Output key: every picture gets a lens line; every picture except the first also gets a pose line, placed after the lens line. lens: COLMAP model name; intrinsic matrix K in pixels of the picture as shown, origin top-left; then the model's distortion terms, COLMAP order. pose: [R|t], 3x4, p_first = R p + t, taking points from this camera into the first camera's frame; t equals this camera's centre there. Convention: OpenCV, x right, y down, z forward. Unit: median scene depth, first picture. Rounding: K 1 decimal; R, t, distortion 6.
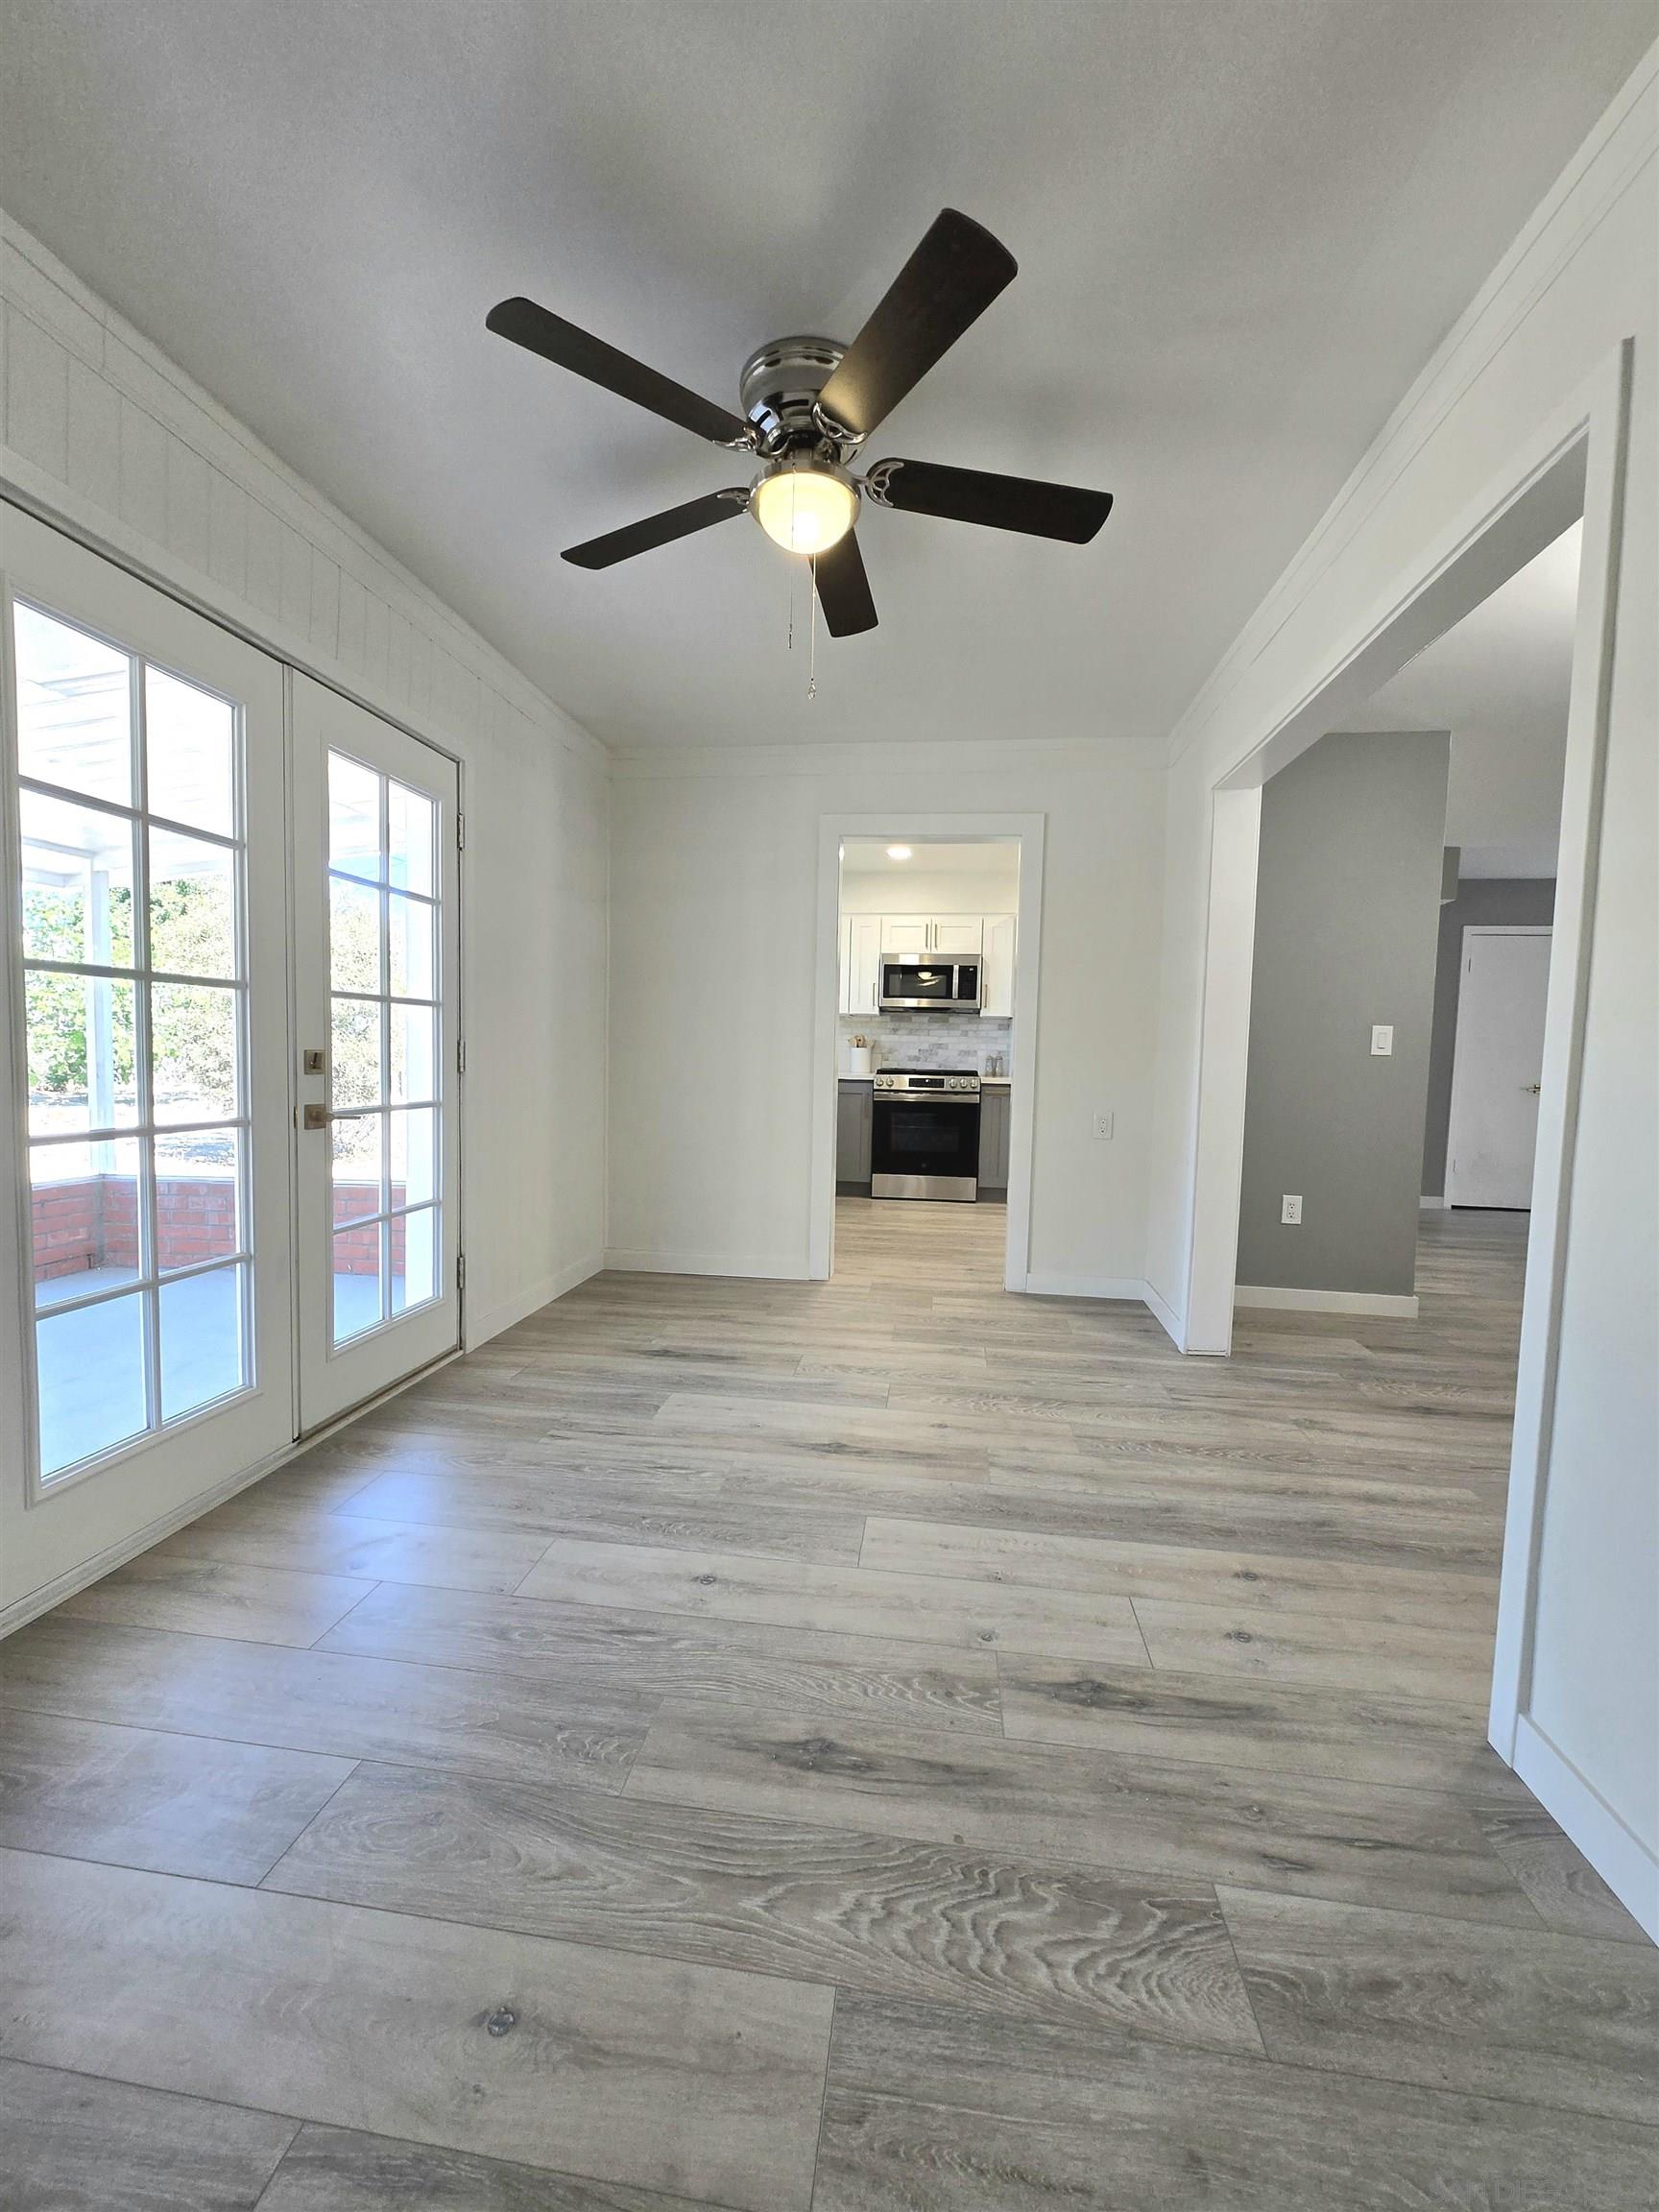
lens RADIAL K [[864.9, 0, 823.6], [0, 864.9, 1111.3], [0, 0, 1]] dist [0.001722, -0.000033]
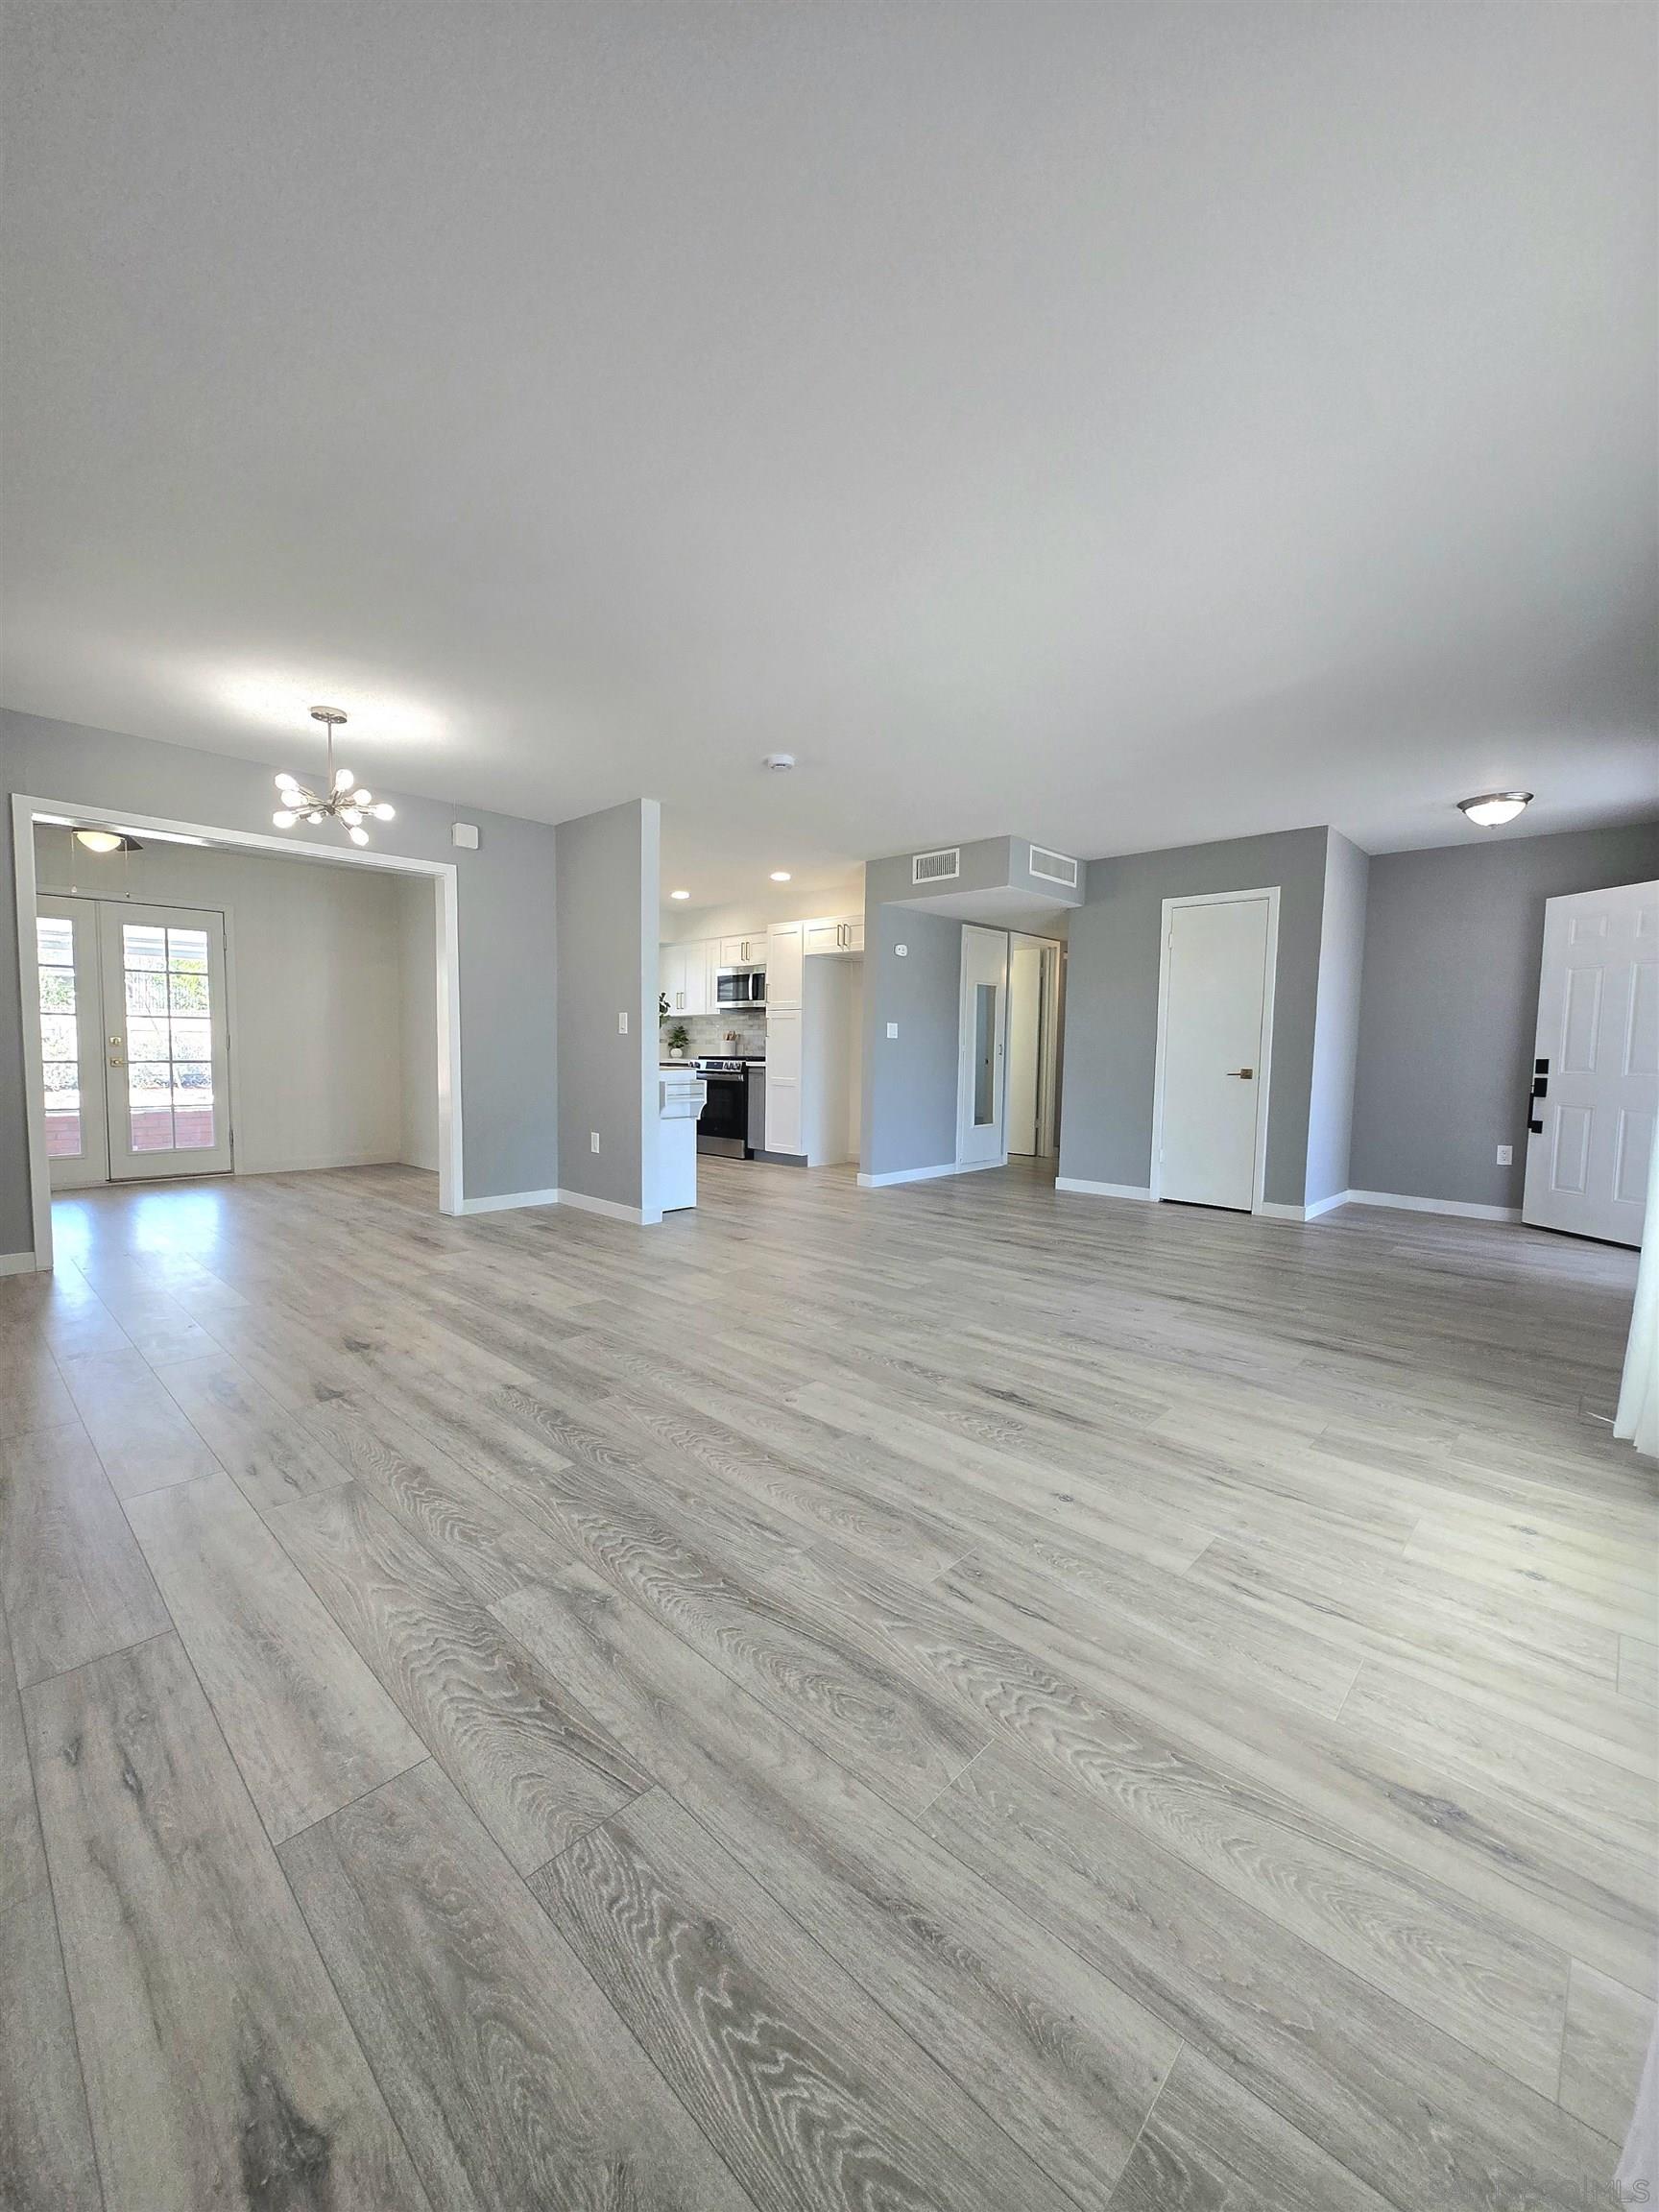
lens RADIAL K [[864.9, 0, 823.6], [0, 864.9, 1111.3], [0, 0, 1]] dist [0.001722, -0.000033]
pose [[0.815149, 0.030839, -0.578430, 2.289212], [-0.036024, 0.999348, 0.002515, 0.061541], [0.578130, 0.018787, 0.815728, 0.066972]]
